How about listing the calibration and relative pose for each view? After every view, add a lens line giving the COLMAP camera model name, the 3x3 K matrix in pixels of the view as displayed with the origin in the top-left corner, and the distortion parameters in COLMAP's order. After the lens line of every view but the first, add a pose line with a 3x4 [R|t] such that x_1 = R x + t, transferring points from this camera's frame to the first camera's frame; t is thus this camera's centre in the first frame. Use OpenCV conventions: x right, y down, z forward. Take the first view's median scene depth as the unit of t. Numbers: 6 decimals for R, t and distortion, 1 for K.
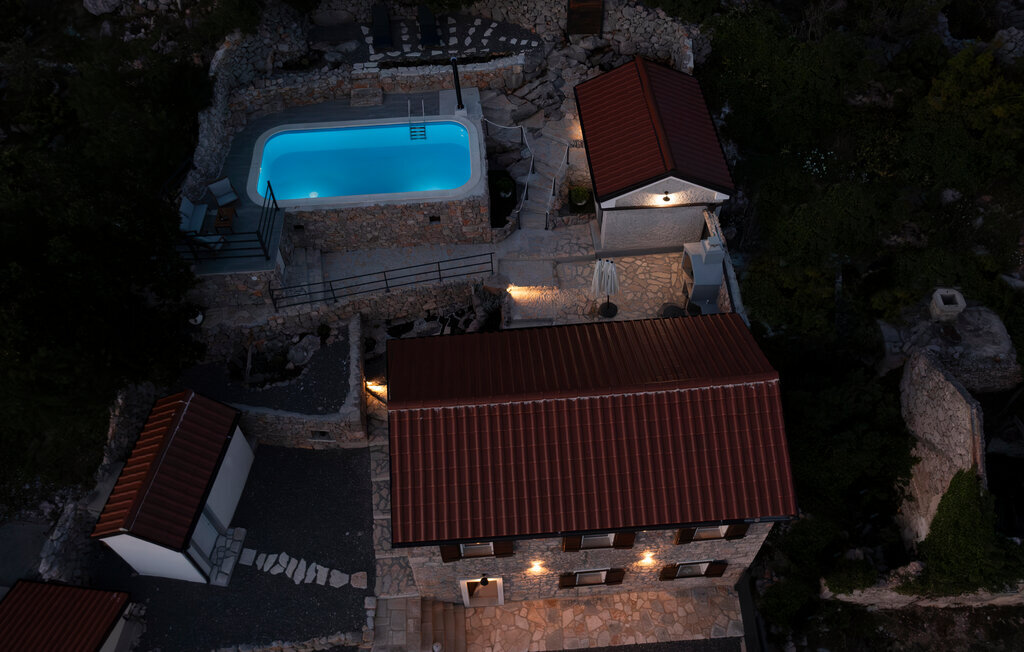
lens RADIAL K [[808.9, 0, 512.0], [0, 808.9, 326.0], [0, 0, 1]] dist [-0.016712, -0.005506]
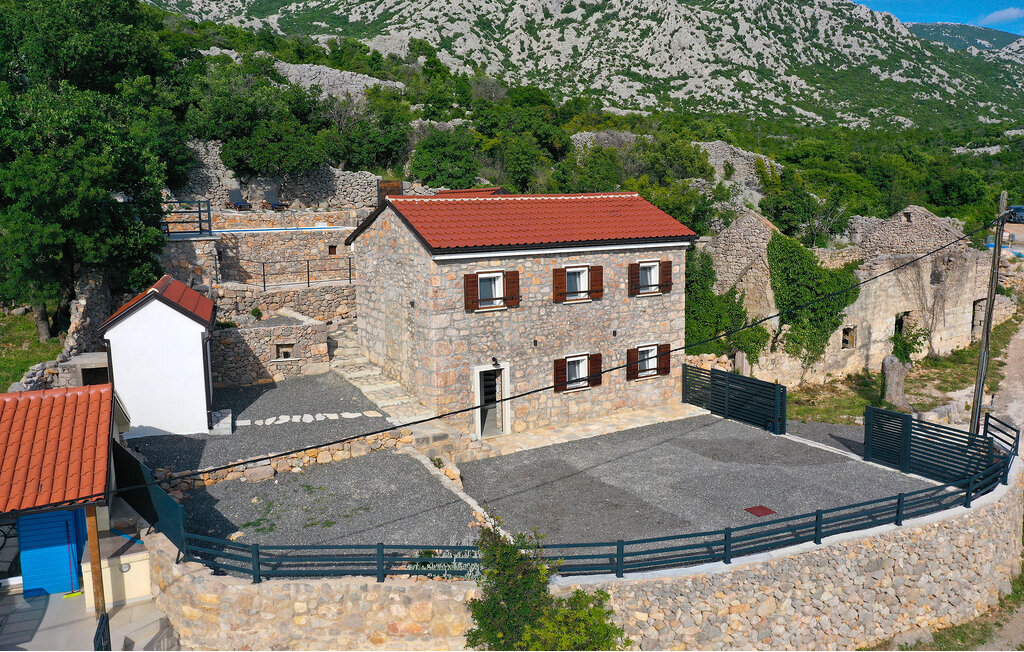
lens RADIAL K [[815.1, 0, 512.2], [0, 815.1, 321.2], [0, 0, 1]] dist [-0.003752, -0.001153]
pose [[0.886501, -0.066676, 0.457897, -0.423541], [0.371289, 0.693064, -0.617905, 0.797290], [-0.276152, 0.717786, 0.639159, 0.221322]]
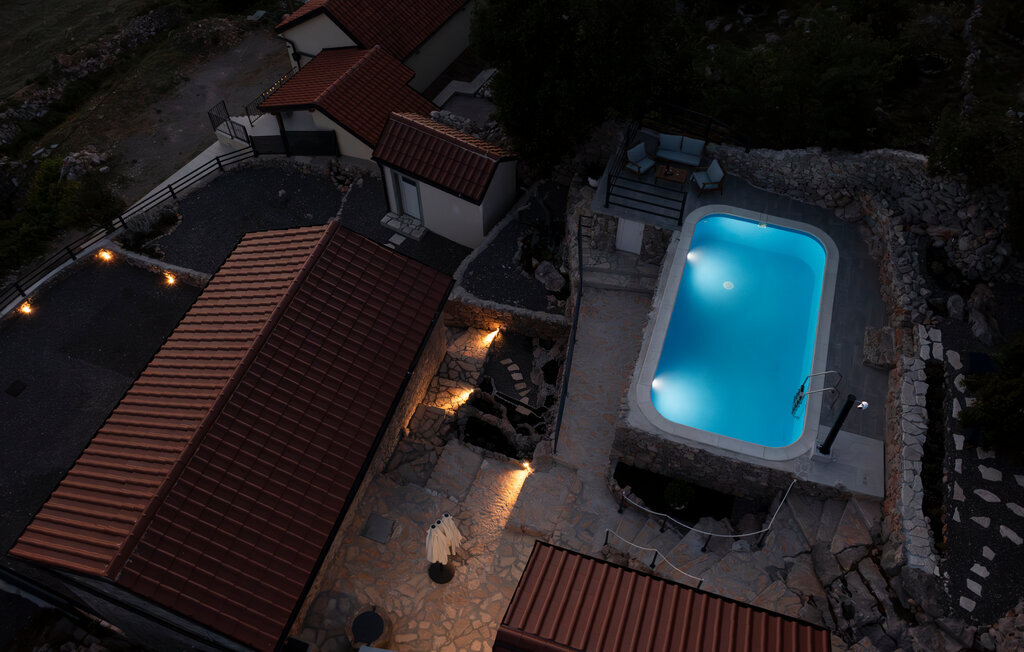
lens RADIAL K [[808.9, 0, 512.0], [0, 808.9, 326.0], [0, 0, 1]] dist [-0.016712, -0.005506]
pose [[-0.384631, 0.743982, -0.546397, 0.318660], [-0.727906, 0.119544, 0.675176, -0.563884], [0.567637, 0.657419, 0.495569, 0.528542]]
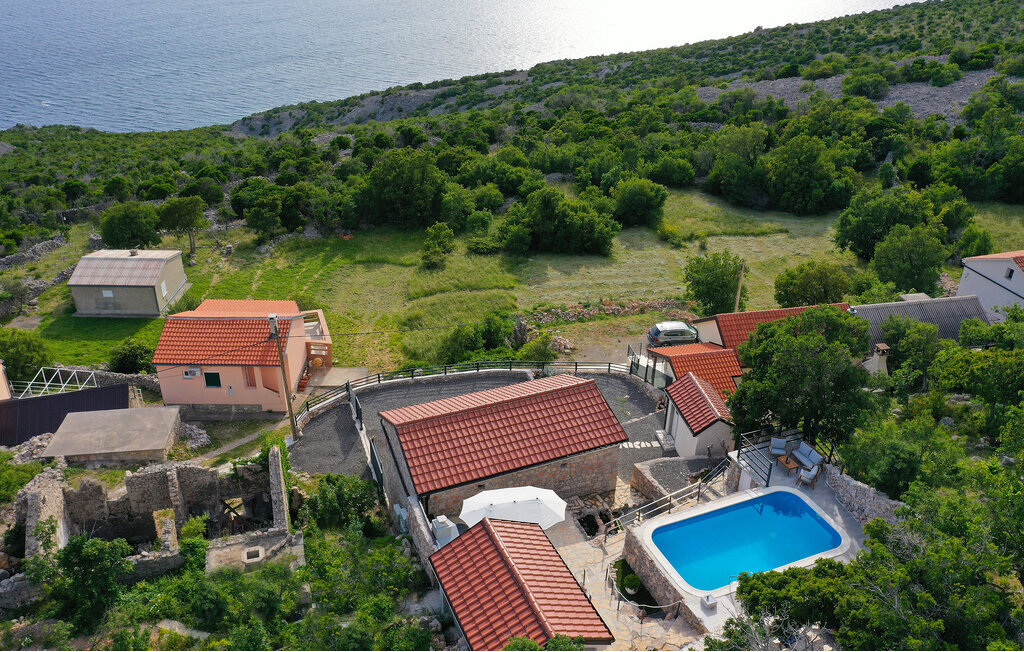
lens RADIAL K [[808.9, 0, 512.0], [0, 808.9, 326.0], [0, 0, 1]] dist [-0.016712, -0.005506]
pose [[-0.945291, 0.153654, -0.287778, 0.426123], [-0.263220, 0.161880, 0.951057, -1.284889], [0.192719, 0.974774, -0.112579, 0.792156]]
